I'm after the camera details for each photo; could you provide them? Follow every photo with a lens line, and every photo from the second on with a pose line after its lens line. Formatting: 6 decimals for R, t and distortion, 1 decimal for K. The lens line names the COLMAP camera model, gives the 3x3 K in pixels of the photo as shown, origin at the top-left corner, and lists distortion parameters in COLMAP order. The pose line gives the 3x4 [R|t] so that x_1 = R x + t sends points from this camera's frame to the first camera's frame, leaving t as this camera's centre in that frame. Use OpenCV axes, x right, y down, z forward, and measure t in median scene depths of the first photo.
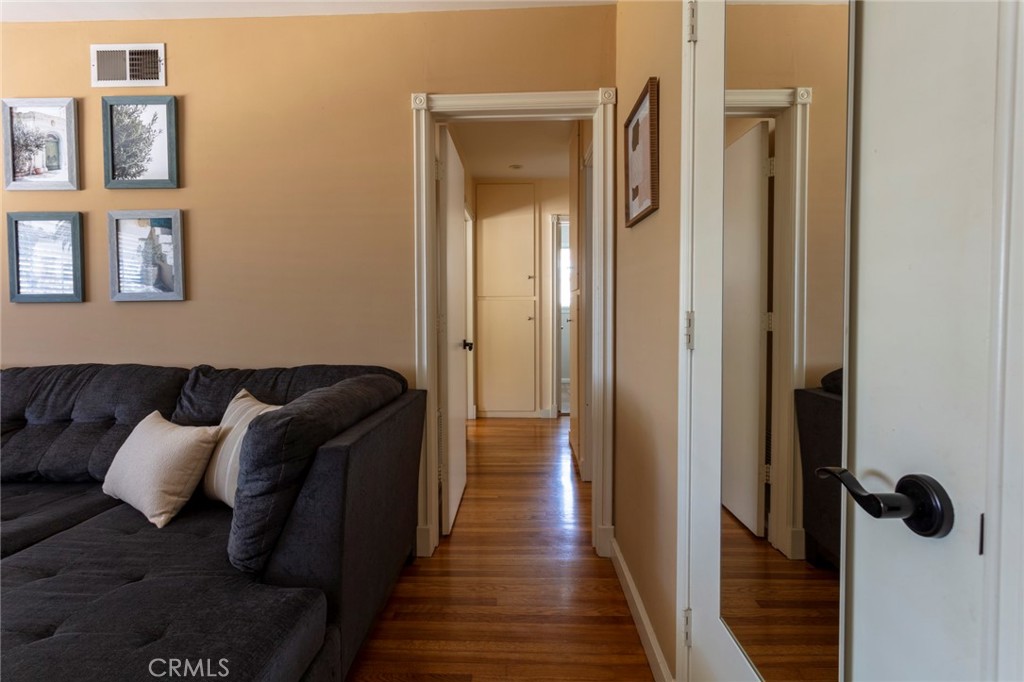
lens RADIAL K [[490.5, 0, 508.1], [0, 490.5, 324.8], [0, 0, 1]] dist [0.003427, 0.001137]
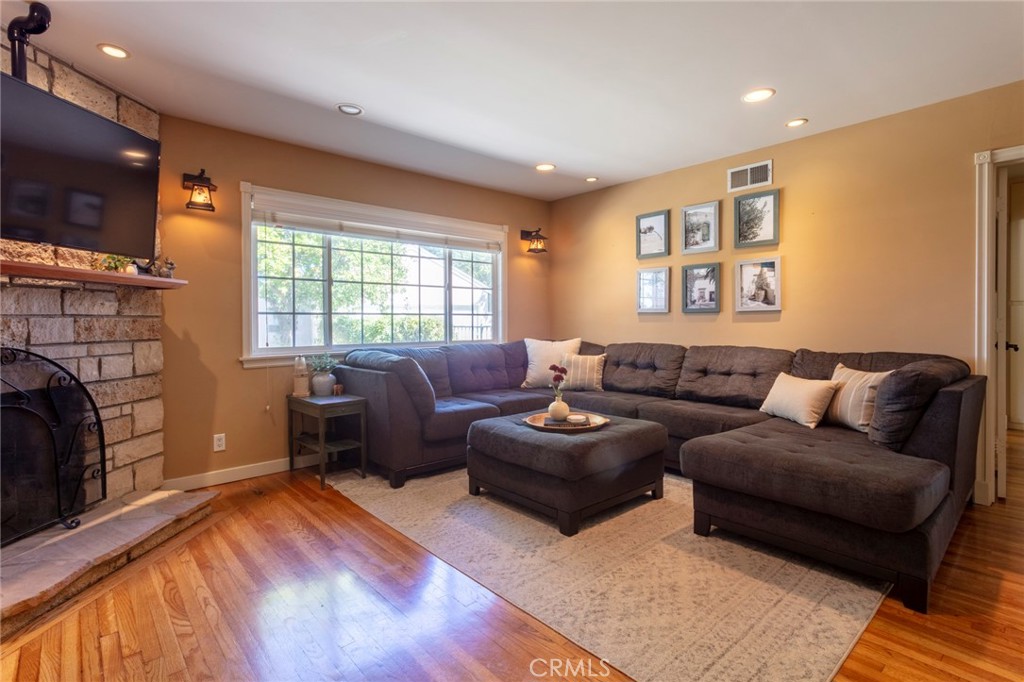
lens RADIAL K [[490.5, 0, 508.1], [0, 490.5, 324.8], [0, 0, 1]] dist [0.003427, 0.001137]
pose [[0.688964, 0.008076, -0.724750, -0.093494], [-0.019303, 0.999788, -0.007209, 0.029227], [0.724538, 0.018957, 0.688974, -0.816704]]
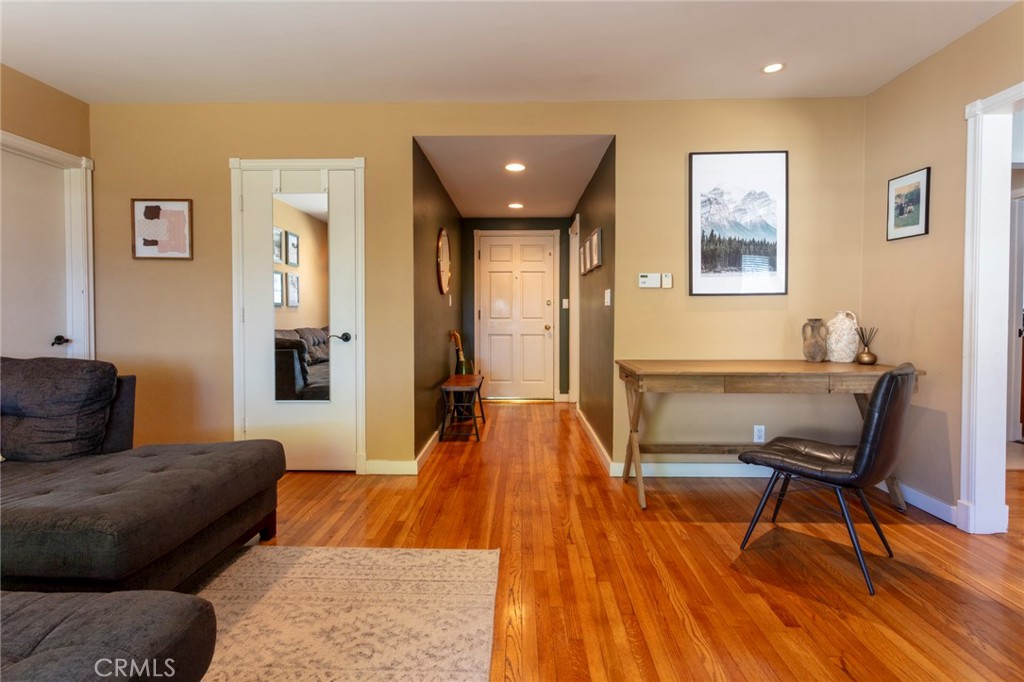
lens RADIAL K [[490.5, 0, 508.1], [0, 490.5, 324.8], [0, 0, 1]] dist [0.003427, 0.001137]
pose [[-0.008465, -0.016637, 0.999826, -1.265296], [0.030669, 0.999387, 0.016889, 0.036758], [-0.999494, 0.030806, -0.007950, -0.245776]]
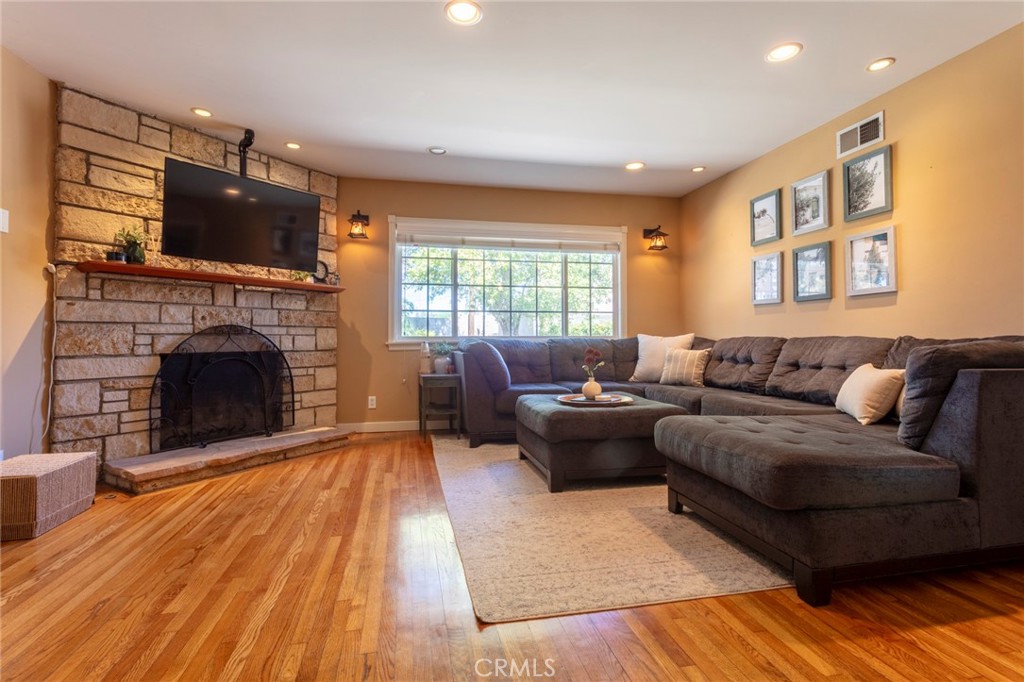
lens RADIAL K [[490.5, 0, 508.1], [0, 490.5, 324.8], [0, 0, 1]] dist [0.003427, 0.001137]
pose [[0.239614, -0.021343, -0.970634, 0.399228], [-0.025576, 0.999273, -0.028286, 0.108811], [0.970531, 0.031603, 0.238894, -0.359652]]
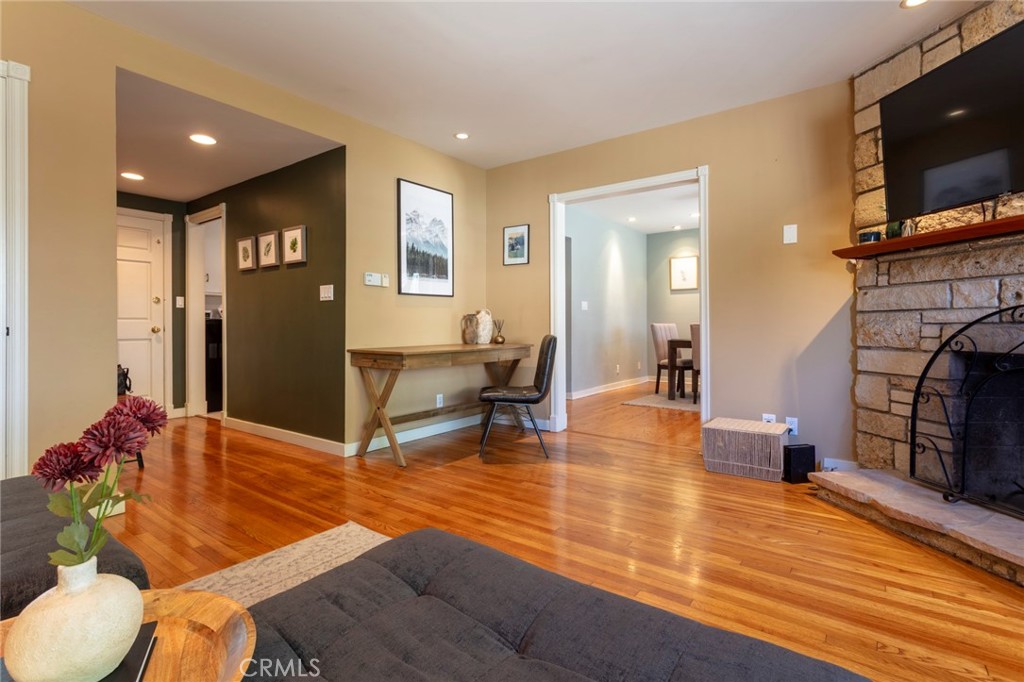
lens RADIAL K [[490.5, 0, 508.1], [0, 490.5, 324.8], [0, 0, 1]] dist [0.003427, 0.001137]
pose [[-0.820325, 0.010448, 0.571802, -1.155321], [0.025854, 0.999488, 0.018828, 0.078481], [-0.571312, 0.030228, -0.820176, 0.424270]]
